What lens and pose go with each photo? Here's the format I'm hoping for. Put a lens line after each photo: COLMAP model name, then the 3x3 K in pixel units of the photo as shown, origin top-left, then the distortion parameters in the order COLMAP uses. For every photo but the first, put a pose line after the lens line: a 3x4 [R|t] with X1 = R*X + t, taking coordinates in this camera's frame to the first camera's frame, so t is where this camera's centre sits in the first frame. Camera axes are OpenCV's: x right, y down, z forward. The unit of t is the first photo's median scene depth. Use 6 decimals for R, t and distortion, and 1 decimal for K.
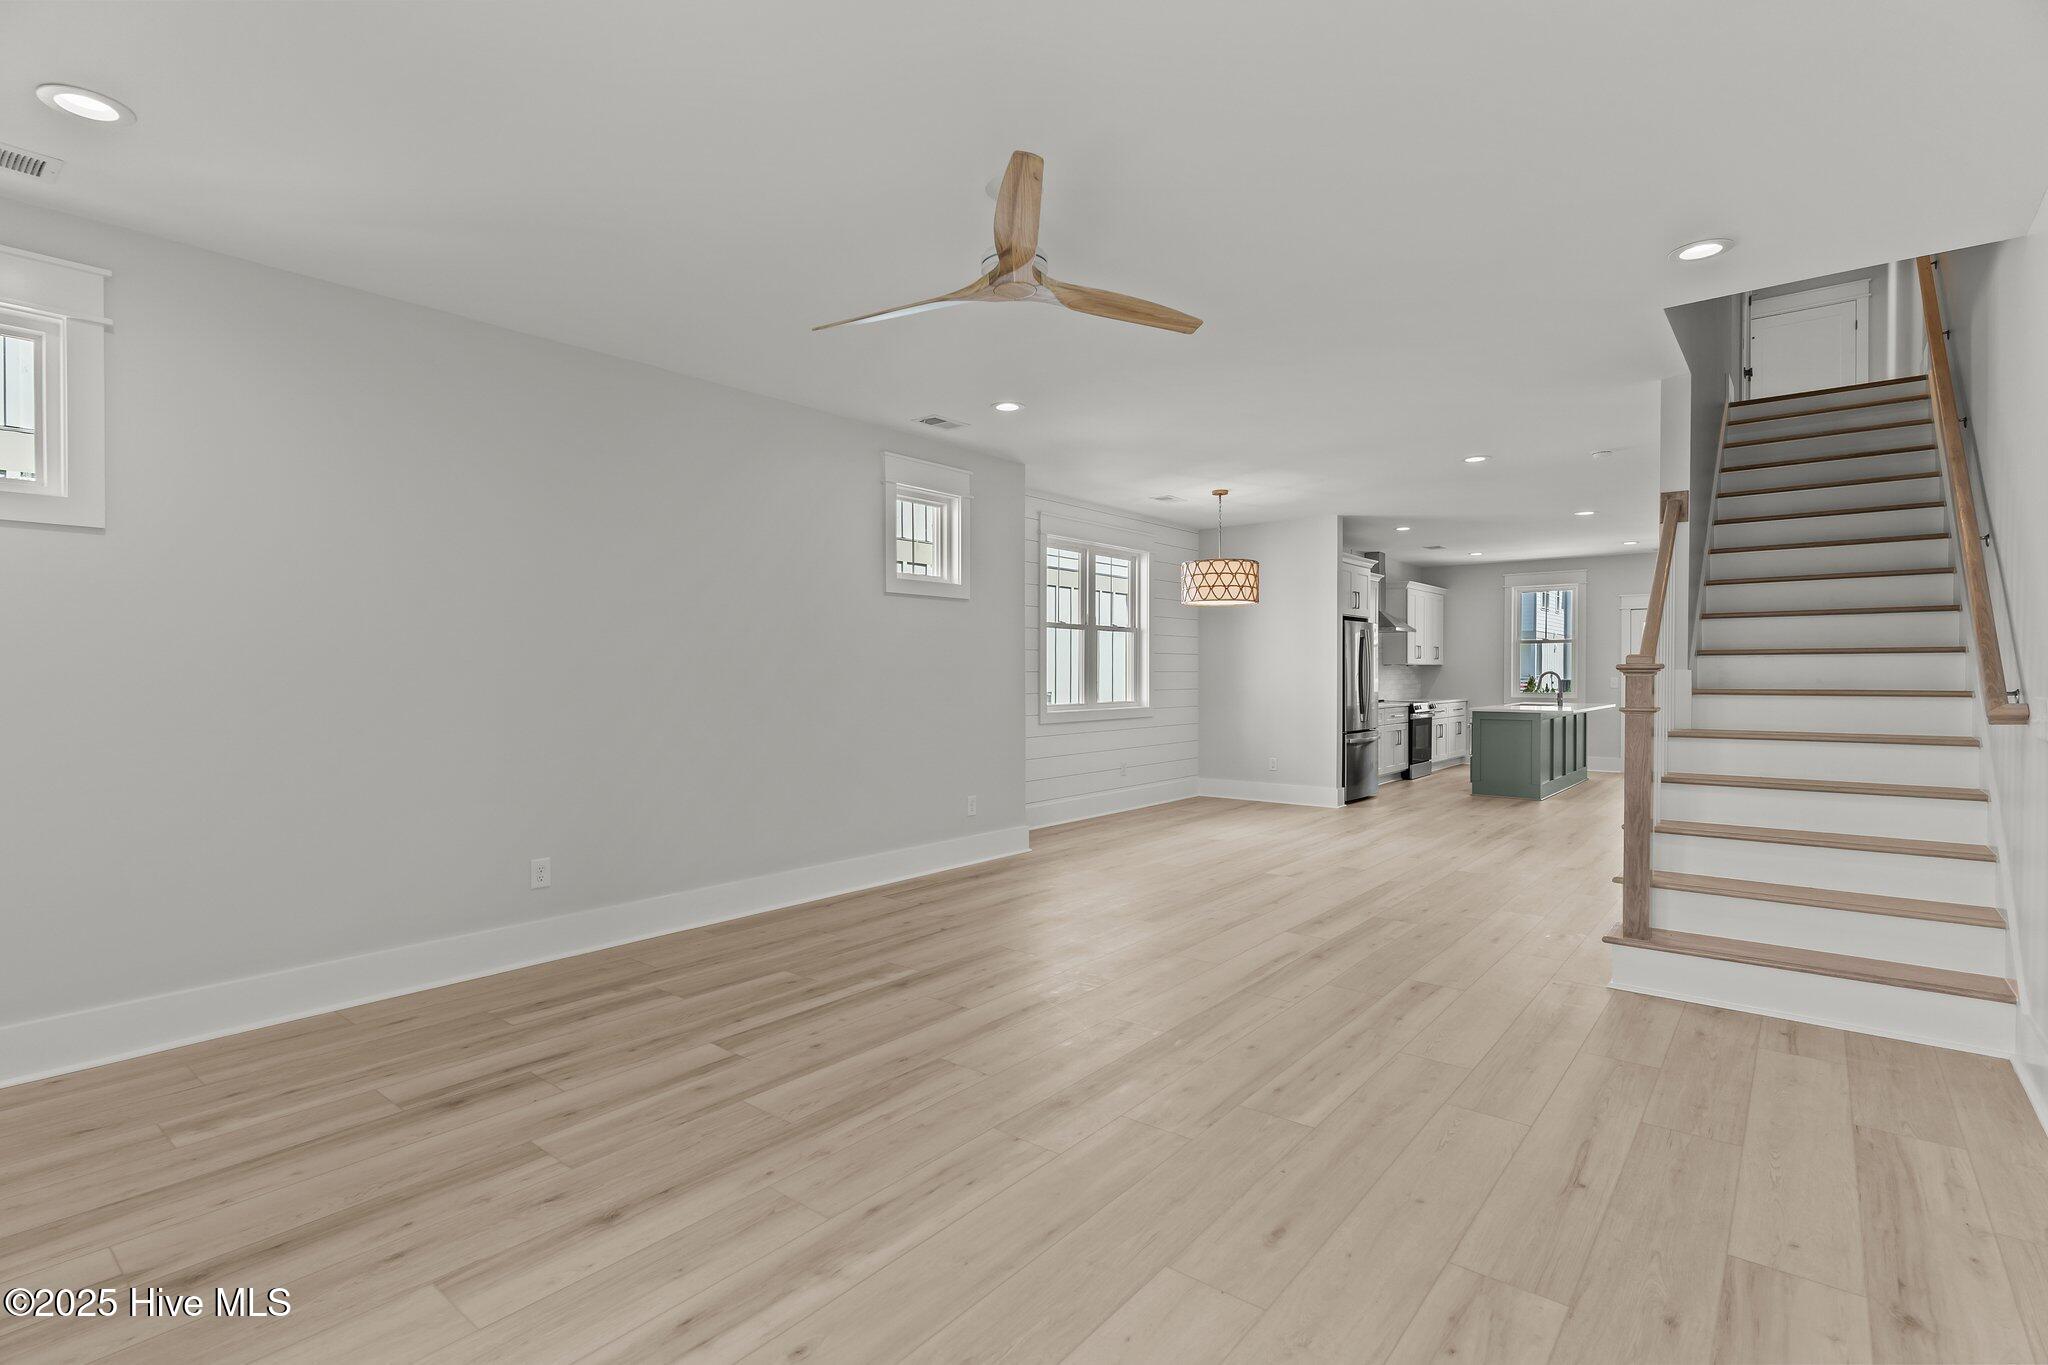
lens RADIAL K [[990.1, 0, 1012.2], [0, 990.1, 674.1], [0, 0, 1]] dist [0.001040, 0.000371]
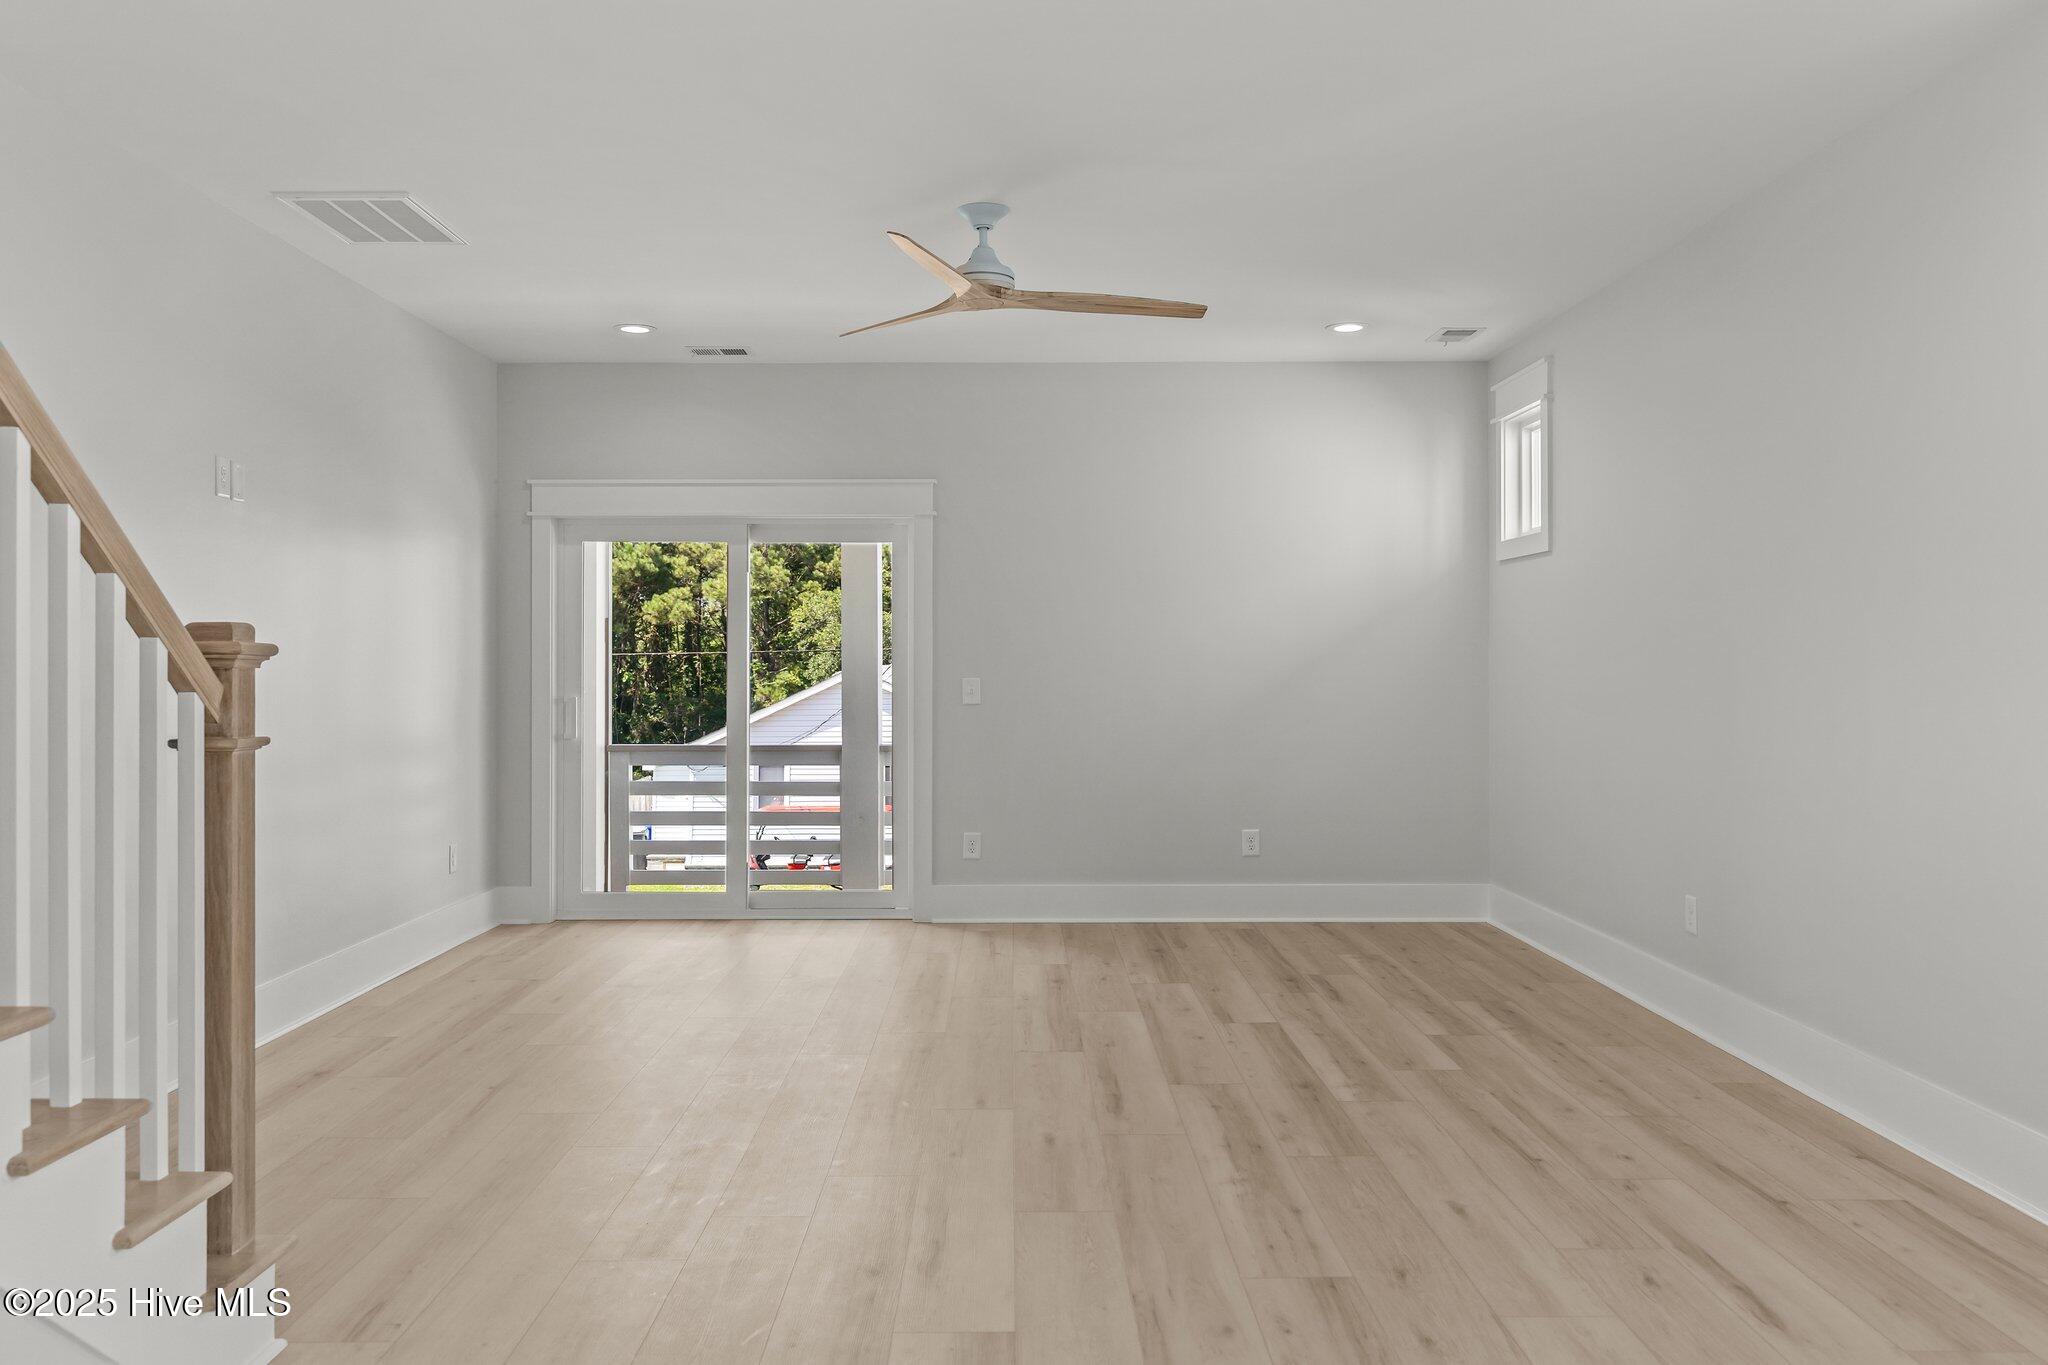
lens RADIAL K [[1618.4, 0, 1012.0], [0, 1618.4, 652.7], [0, 0, 1]] dist [-0.003001, -0.005789]
pose [[-0.773965, -0.001436, -0.633227, 0.891597], [0.001339, 0.999991, -0.003903, -0.002259], [0.633227, -0.003869, -0.773956, 1.961965]]
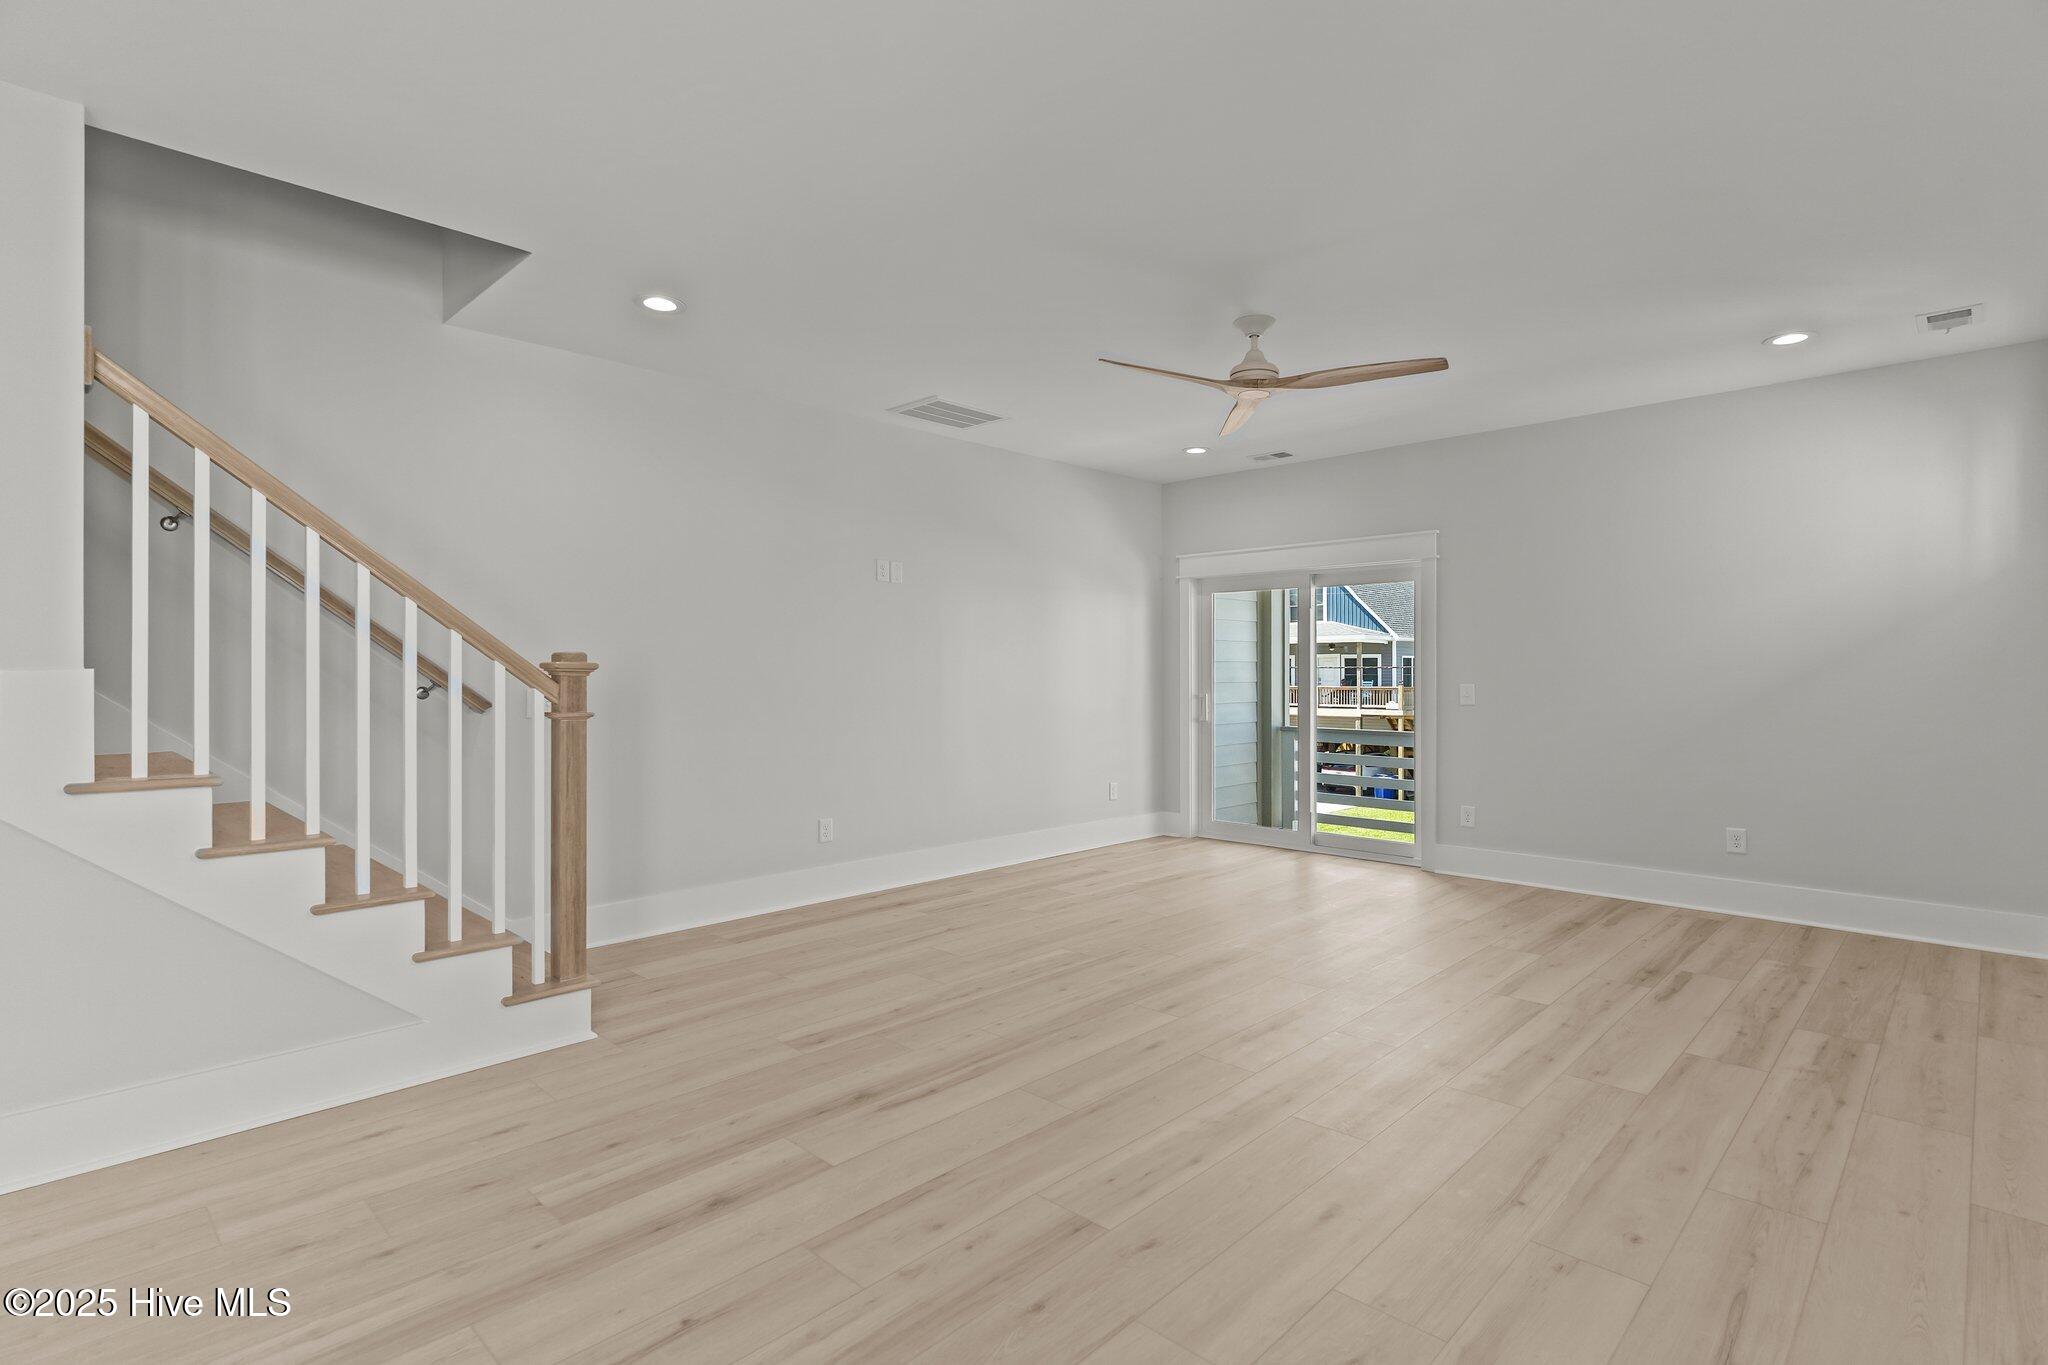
lens RADIAL K [[990.1, 0, 1017.6], [0, 990.1, 683.3], [0, 0, 1]] dist [0.001040, 0.000371]
pose [[-0.995980, 0.001084, 0.089573, 0.173362], [0.002291, 0.999908, 0.013370, -0.003256], [-0.089550, 0.013521, -0.995891, 1.992367]]
